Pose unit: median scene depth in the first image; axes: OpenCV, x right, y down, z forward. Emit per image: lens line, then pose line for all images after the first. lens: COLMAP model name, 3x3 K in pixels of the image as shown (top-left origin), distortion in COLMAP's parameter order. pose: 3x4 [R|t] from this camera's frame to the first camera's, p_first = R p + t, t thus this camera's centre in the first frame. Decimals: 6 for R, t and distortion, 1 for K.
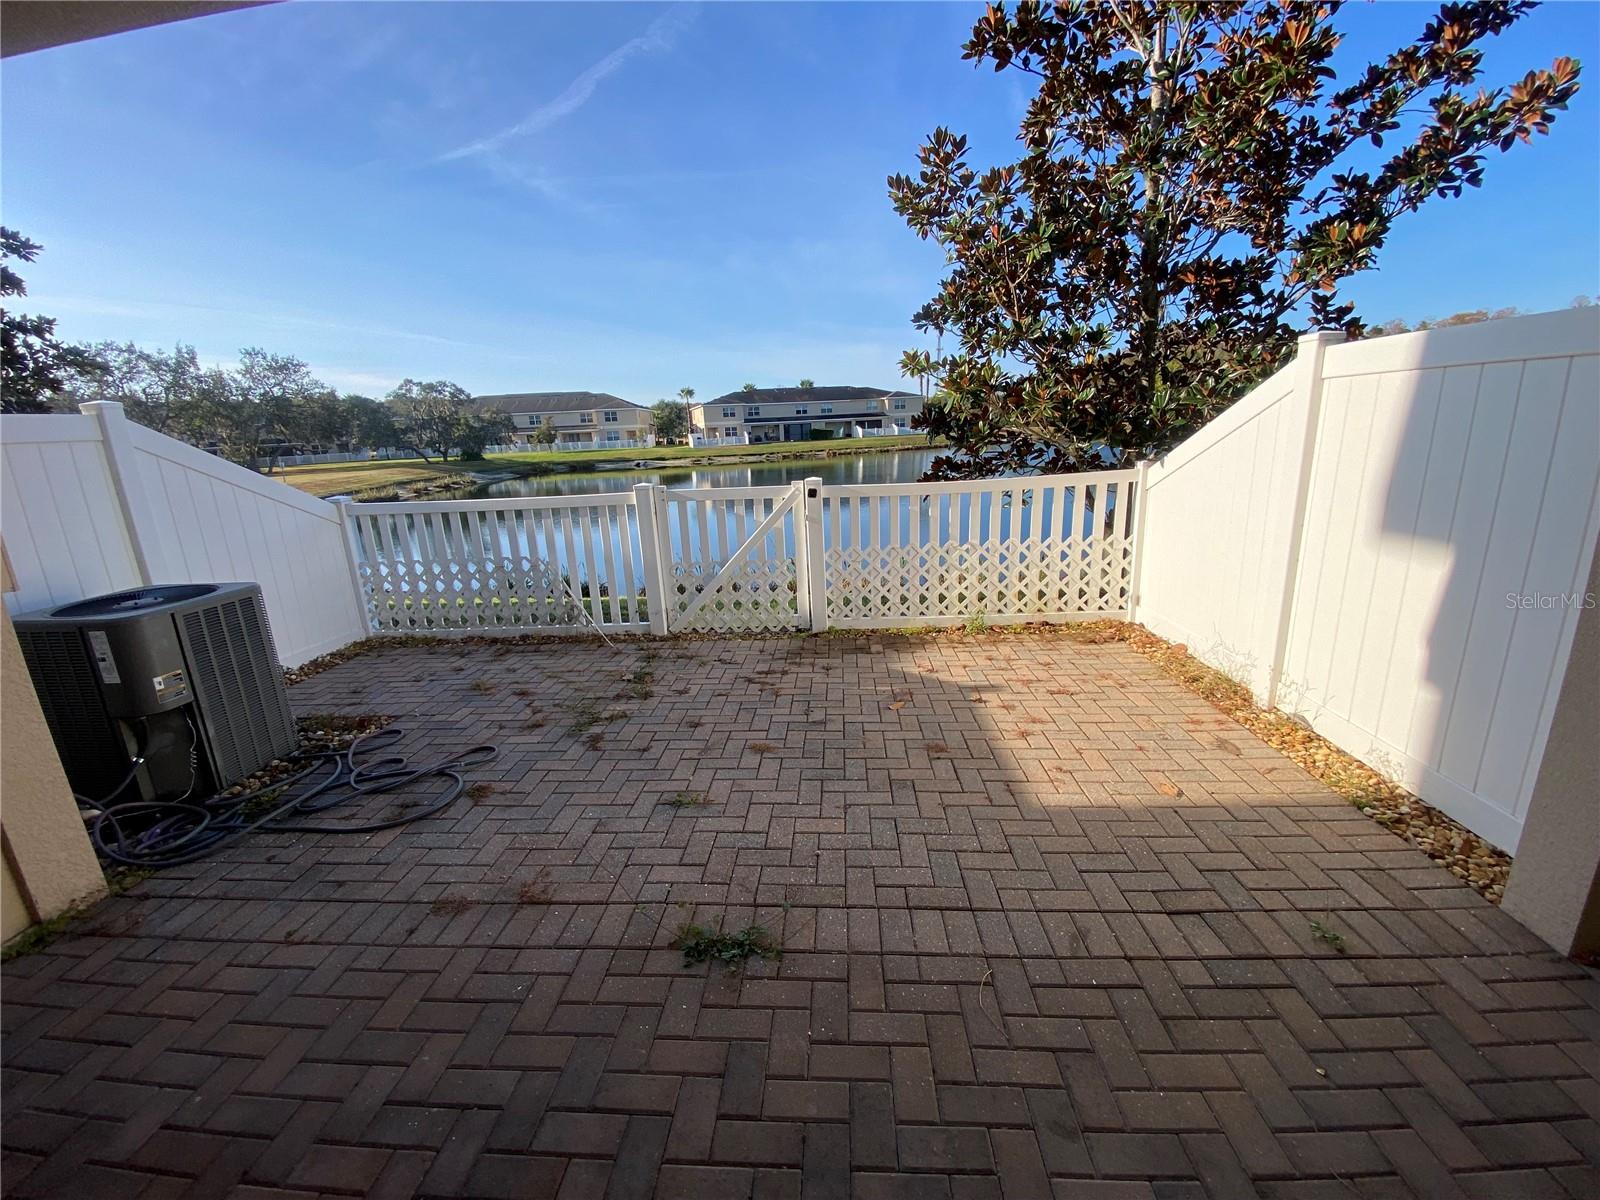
lens RADIAL K [[654.4, 0, 806.0], [0, 654.4, 594.7], [0, 0, 1]] dist [0.020330, -0.020400]
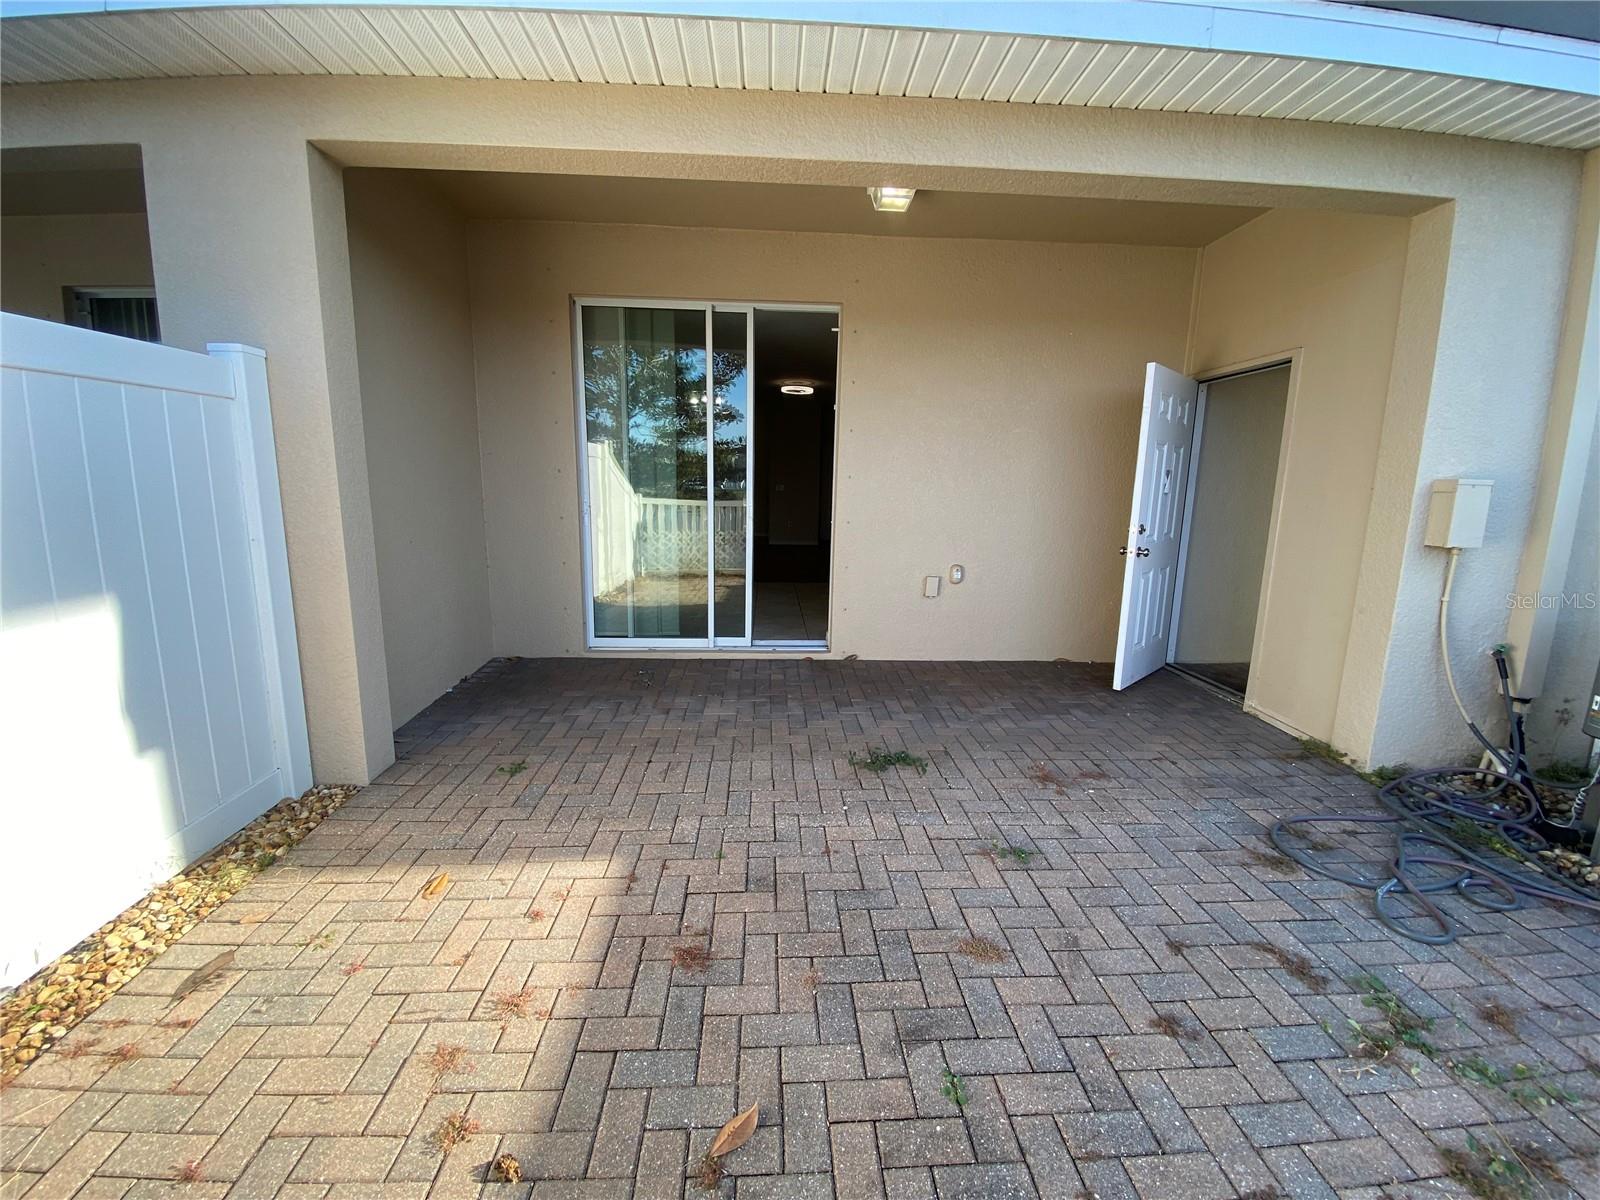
lens RADIAL K [[654.4, 0, 806.0], [0, 654.4, 594.7], [0, 0, 1]] dist [0.020330, -0.020400]
pose [[-0.993320, 0.049590, -0.104191, 0.143213], [0.003303, 0.914793, 0.403909, -0.315396], [0.115343, 0.400866, -0.908847, 1.436210]]
